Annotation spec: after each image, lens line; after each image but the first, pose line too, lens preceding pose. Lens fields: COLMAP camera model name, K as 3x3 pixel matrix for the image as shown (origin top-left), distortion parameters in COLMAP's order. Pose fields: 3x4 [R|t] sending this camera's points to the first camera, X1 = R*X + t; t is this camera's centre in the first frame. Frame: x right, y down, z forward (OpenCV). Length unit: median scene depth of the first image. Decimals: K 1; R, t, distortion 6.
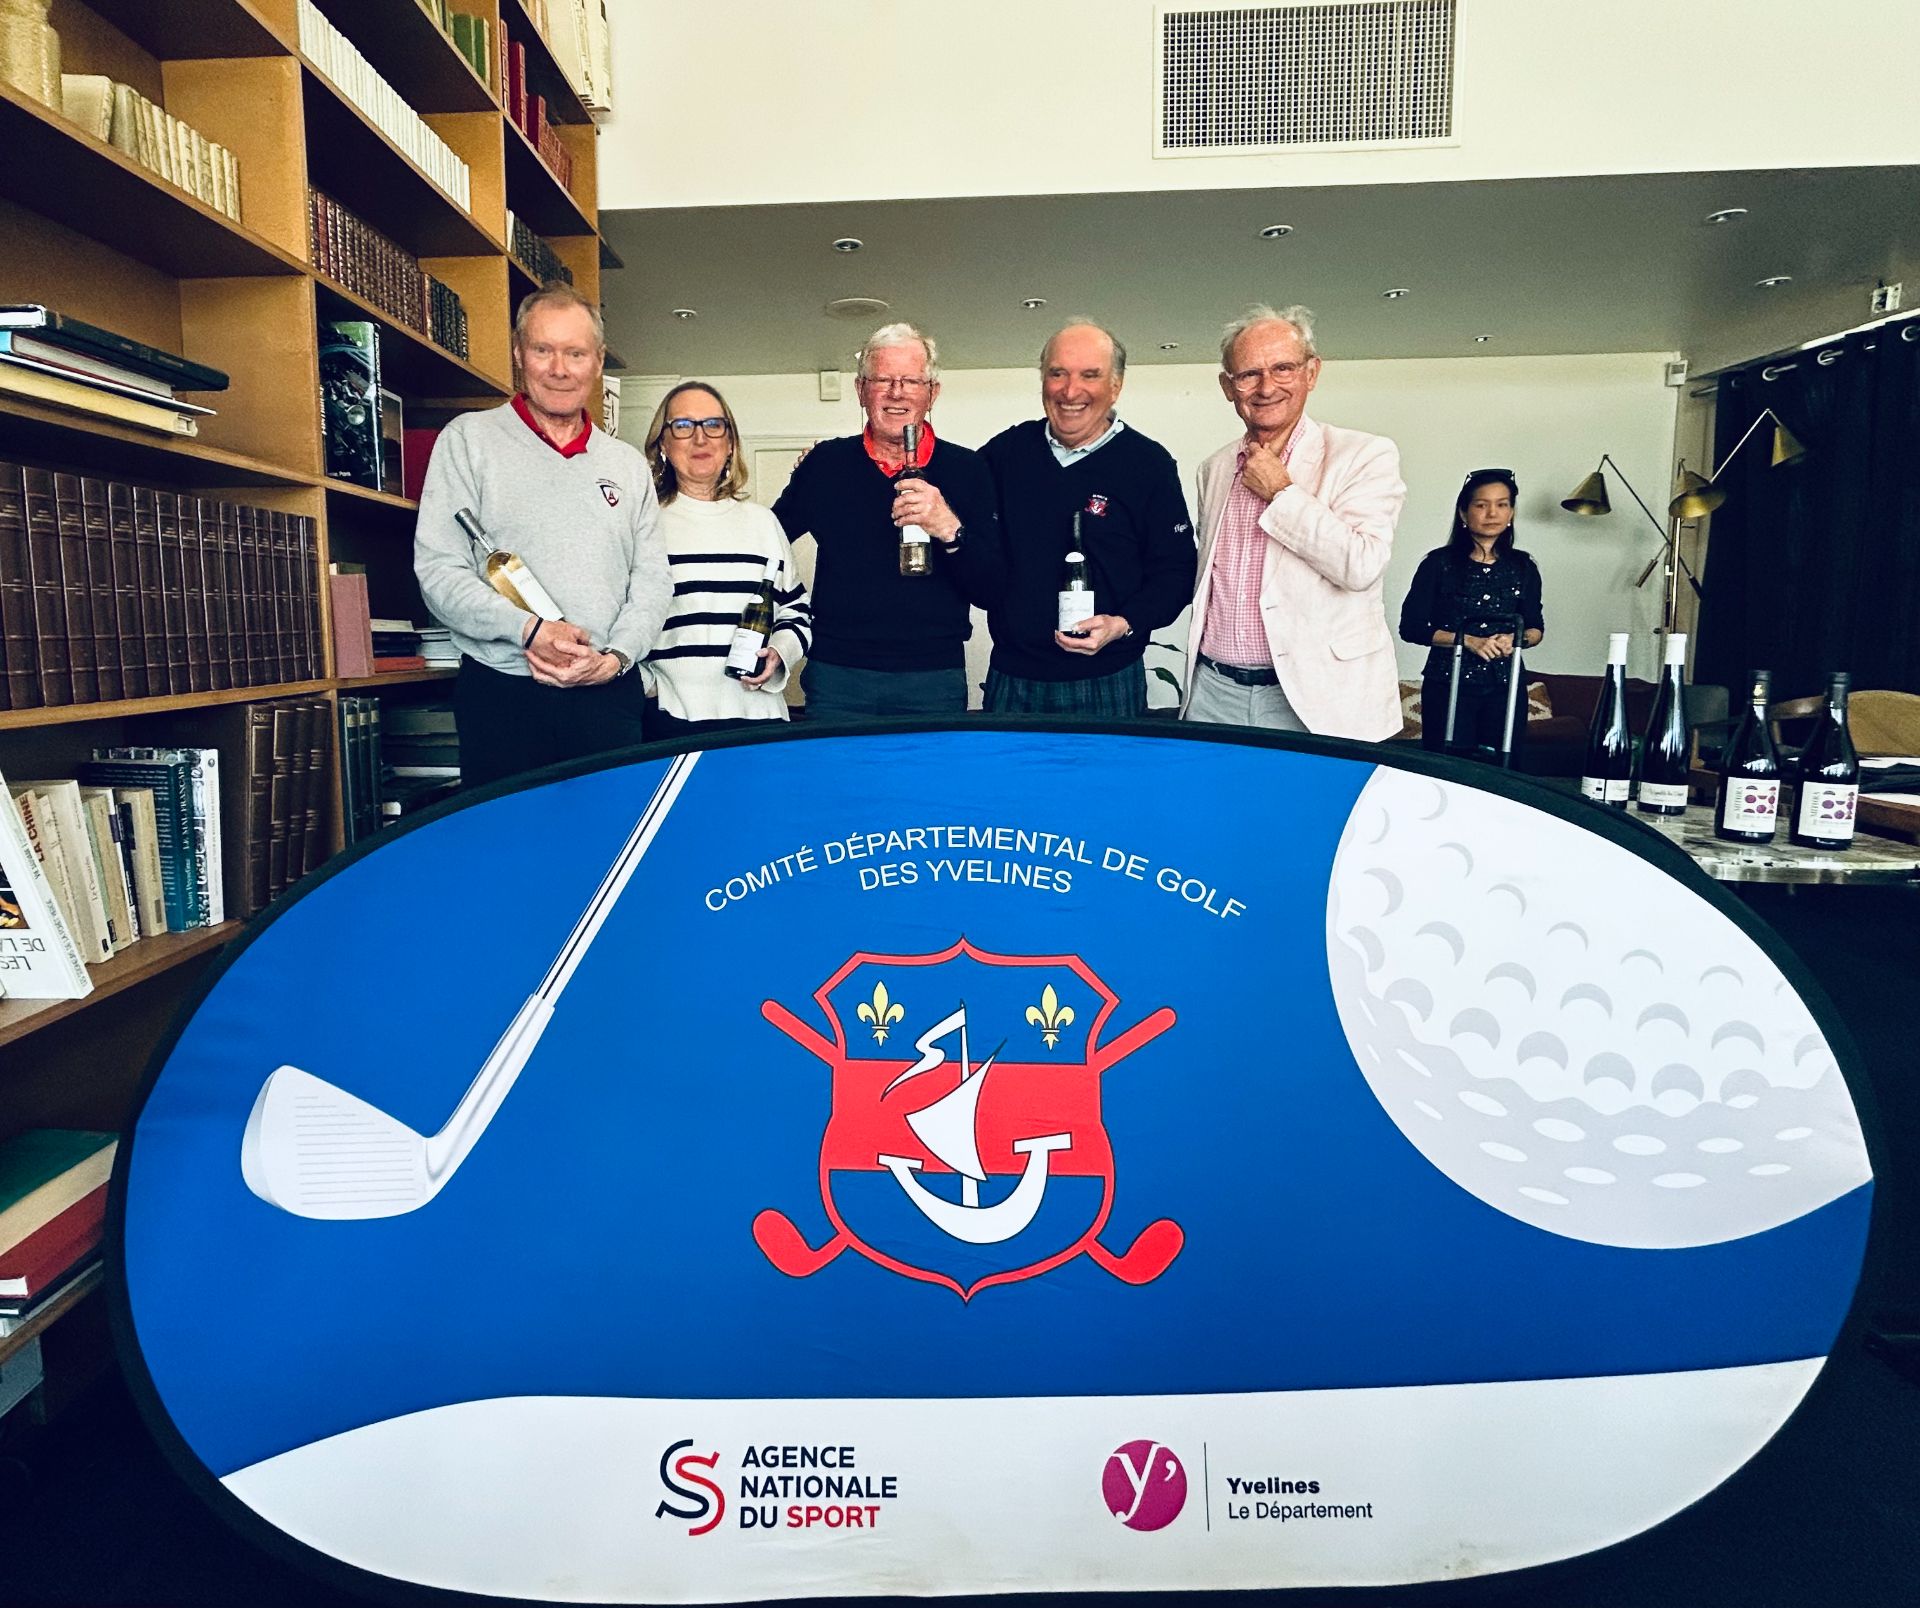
lens RADIAL K [[1282.5, 0, 985.6], [0, 1282.5, 792.7], [0, 0, 1]] dist [0.027465, -0.001175]
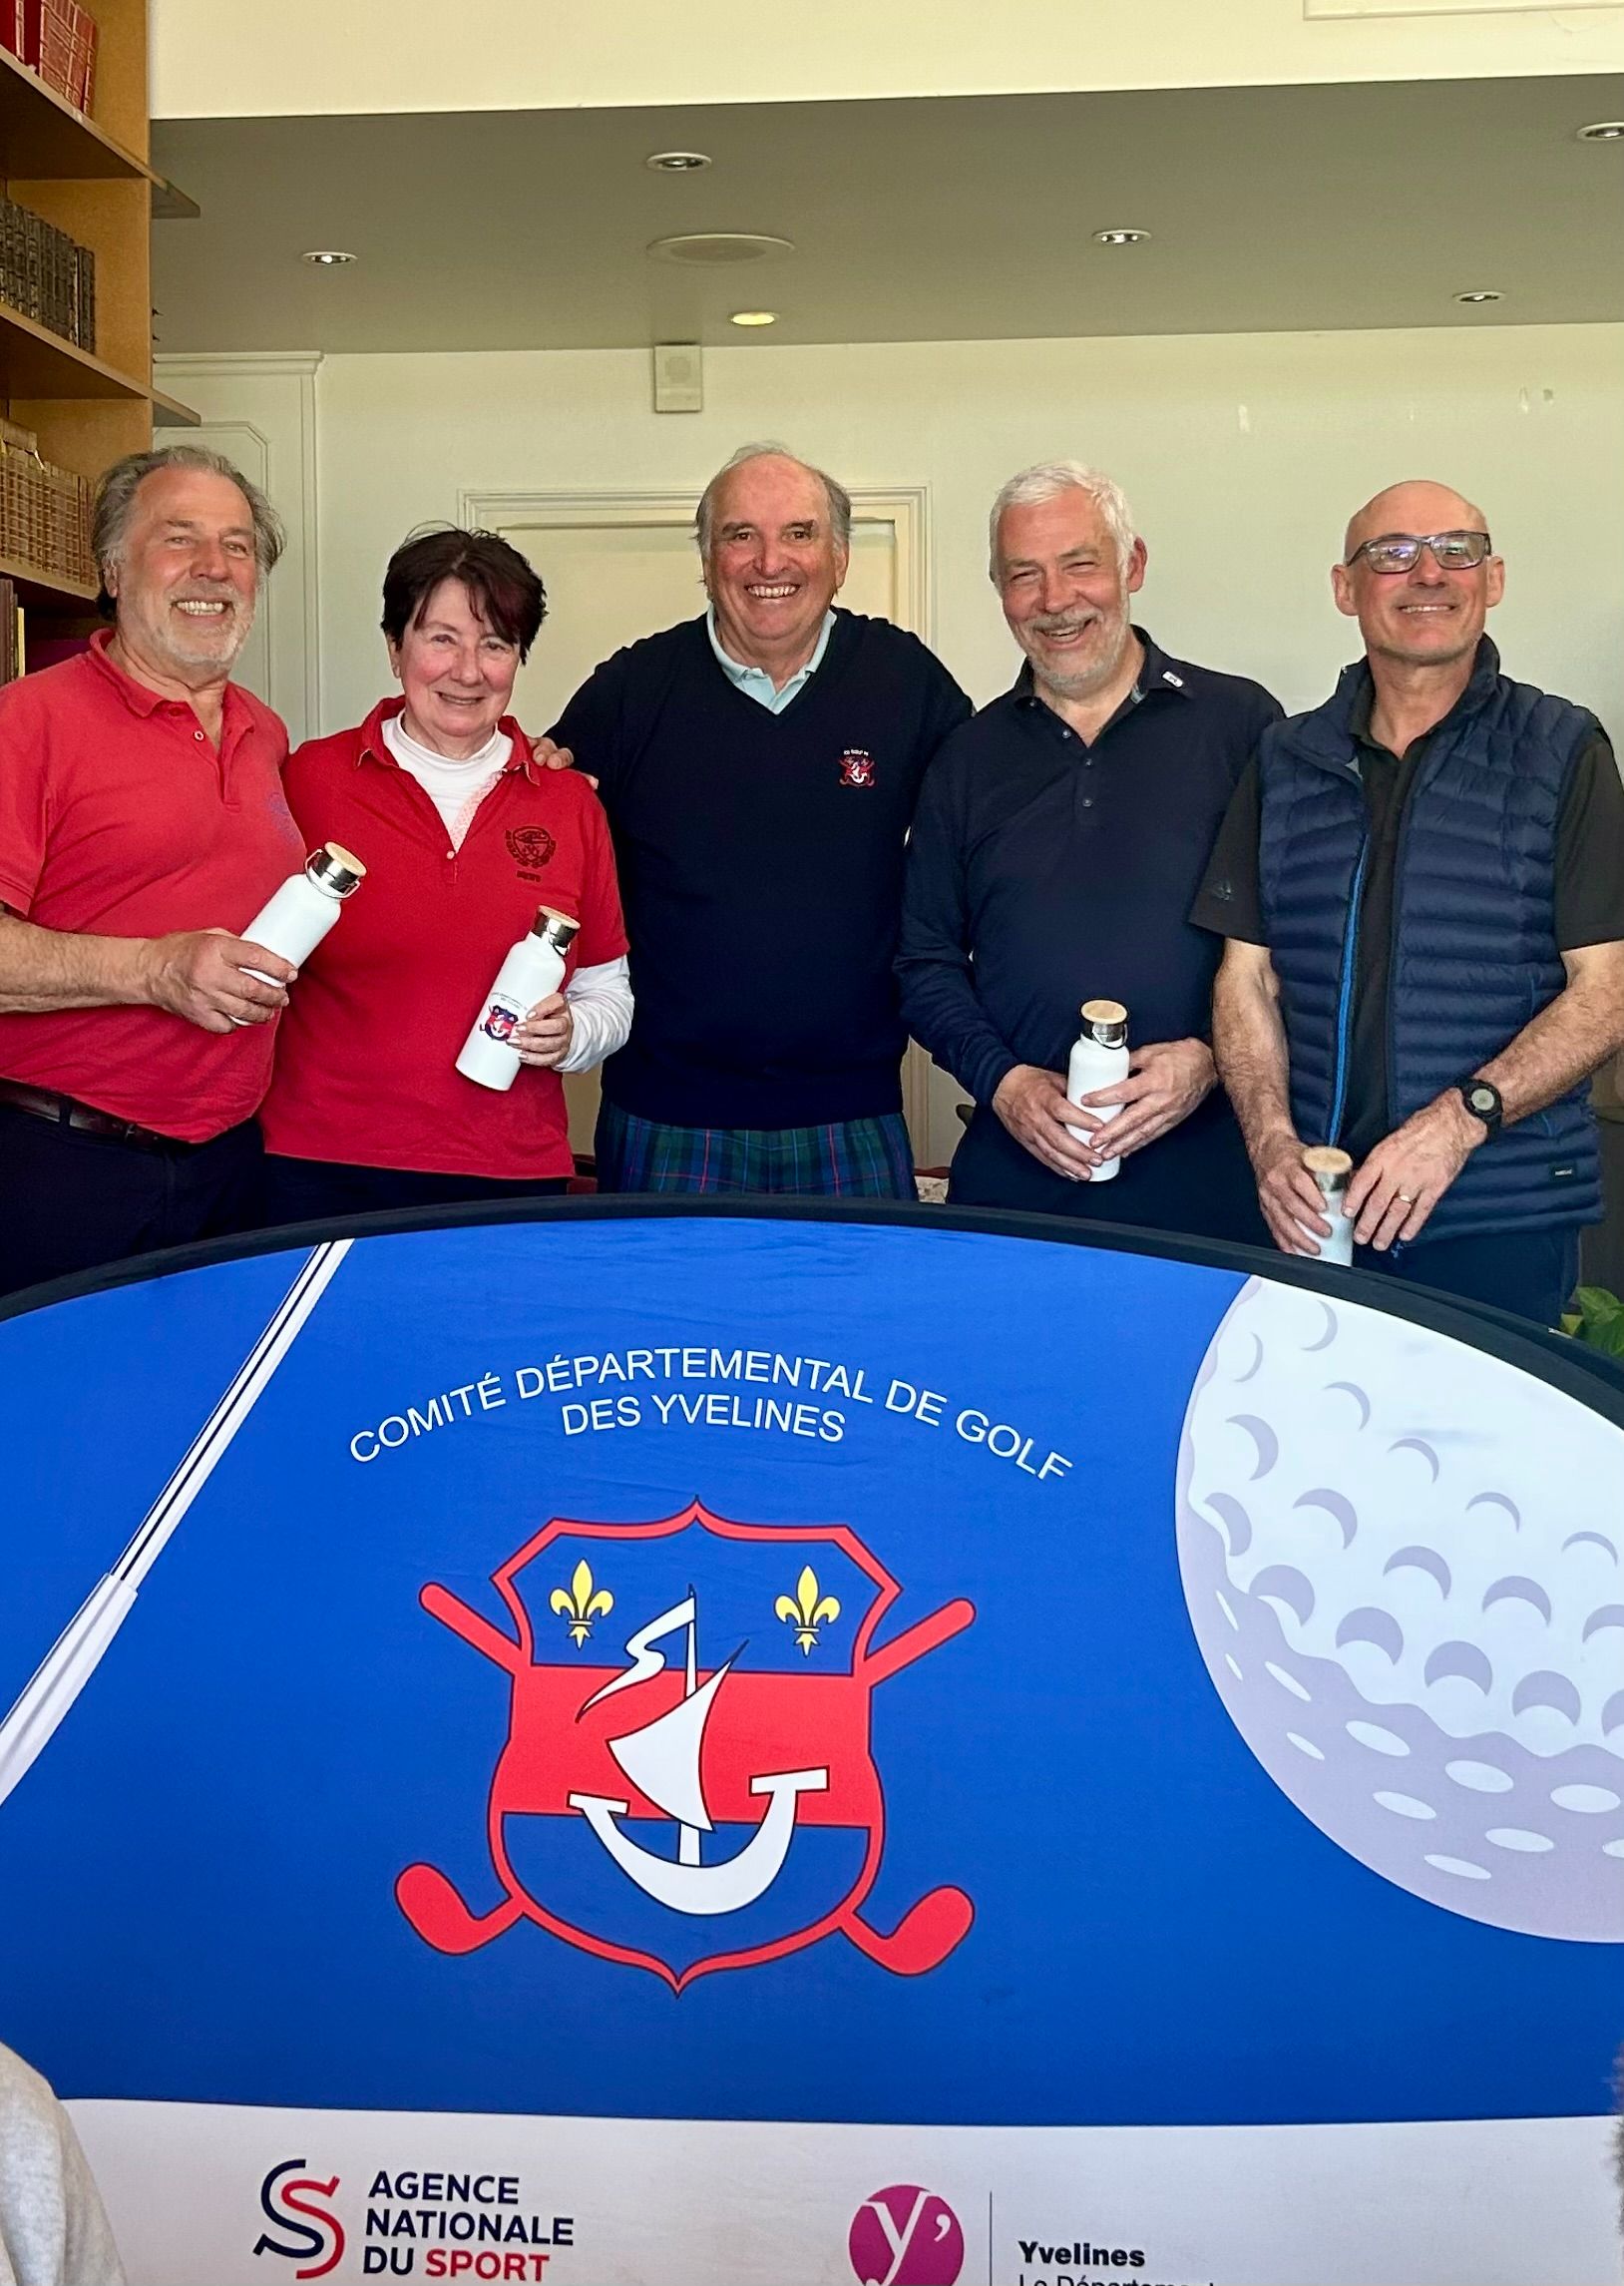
lens RADIAL K [[2708.3, 0, 799.3], [0, 2708.3, 1136.3], [0, 0, 1]] dist [0.154097, -0.243589]
pose [[0.997888, 0.014783, -0.063261, 0.145253], [-0.018938, 0.997666, -0.065603, 0.006767], [0.062143, 0.066663, 0.995838, -0.589770]]
